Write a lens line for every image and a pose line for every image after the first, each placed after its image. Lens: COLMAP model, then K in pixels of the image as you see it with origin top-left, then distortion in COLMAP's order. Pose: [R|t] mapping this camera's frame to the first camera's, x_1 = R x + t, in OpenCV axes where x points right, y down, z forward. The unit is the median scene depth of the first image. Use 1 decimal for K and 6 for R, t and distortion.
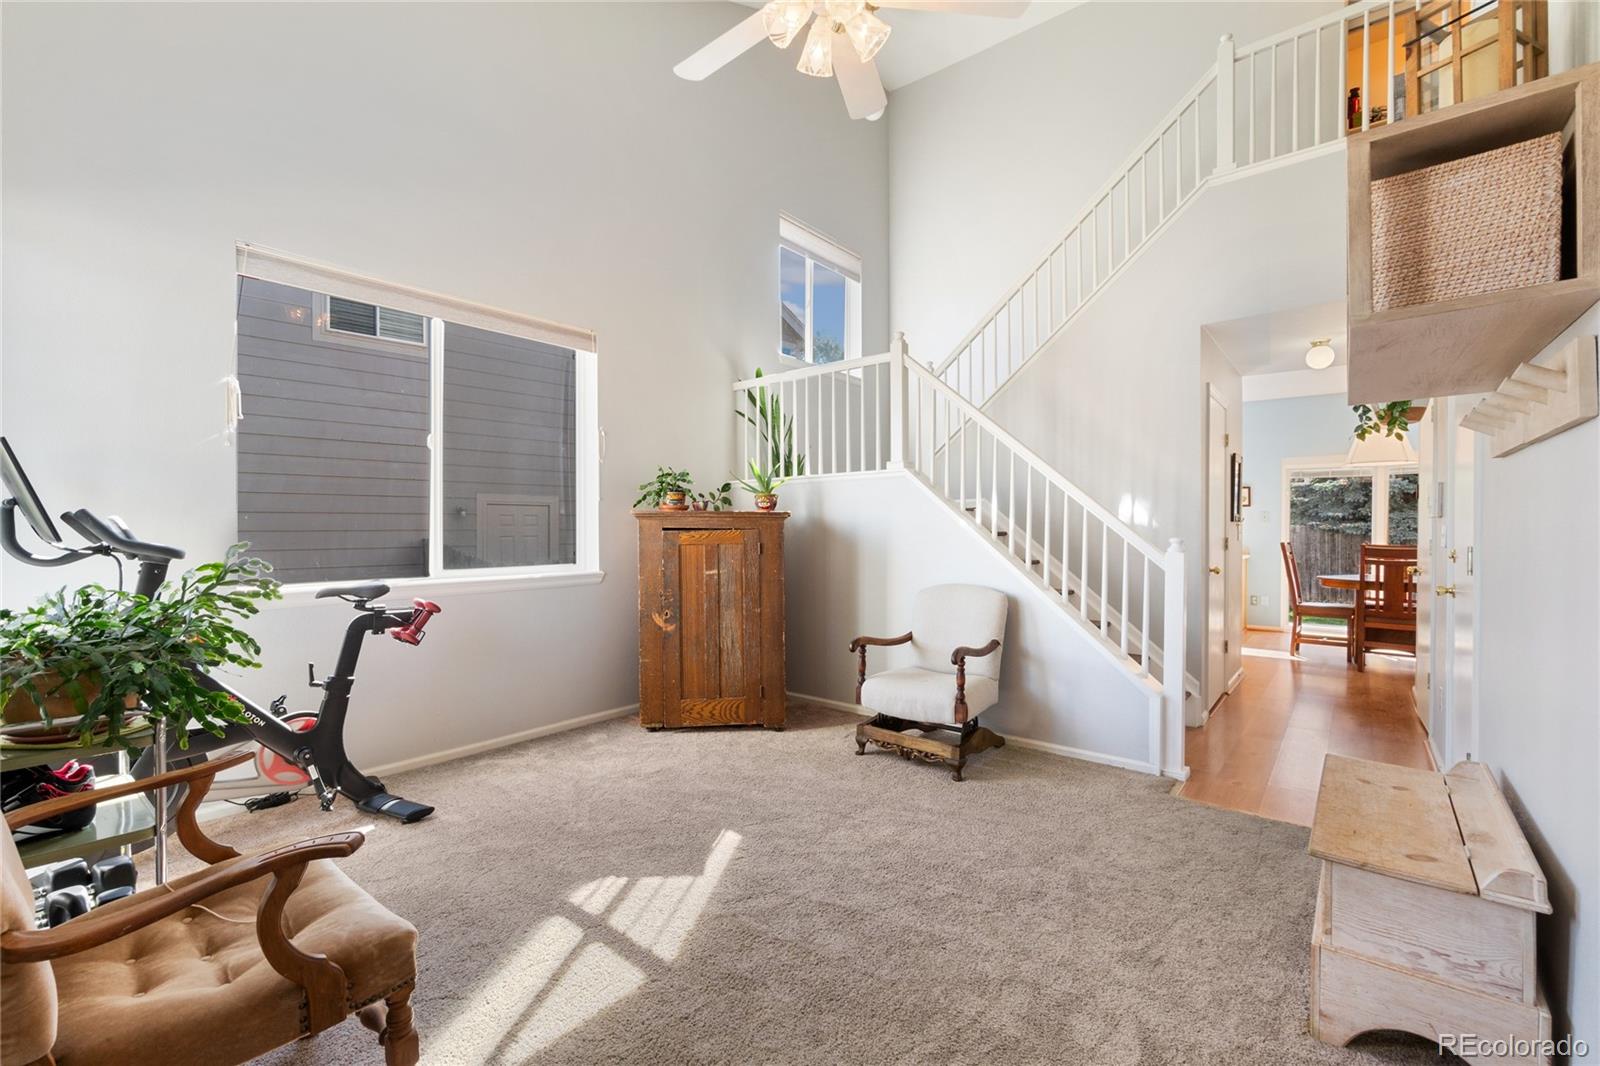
lens RADIAL K [[687.9, 0, 799.3], [0, 687.9, 528.4], [0, 0, 1]] dist [-0.006129, -0.001451]
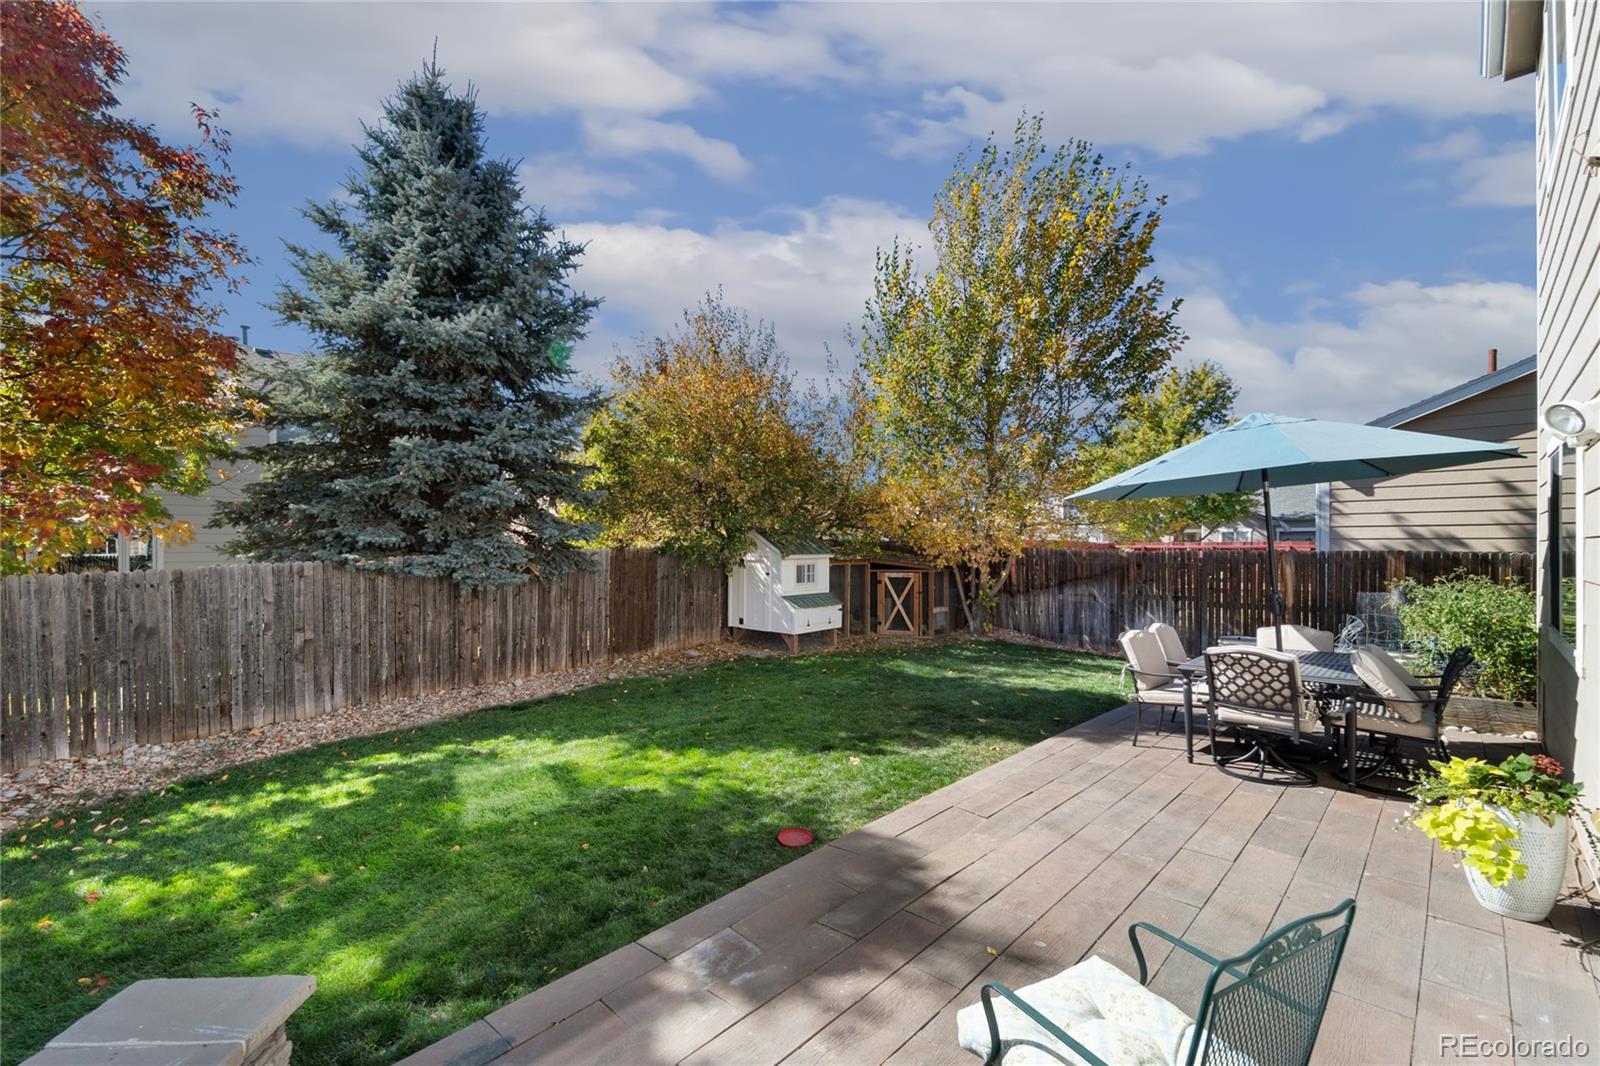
lens RADIAL K [[687.9, 0, 791.7], [0, 687.9, 543.5], [0, 0, 1]] dist [-0.006129, -0.001451]
pose [[0.048929, -0.013478, 0.998711, 0.455847], [0.010313, 0.999862, 0.012988, -0.035606], [-0.998749, 0.009665, 0.049061, 1.106385]]
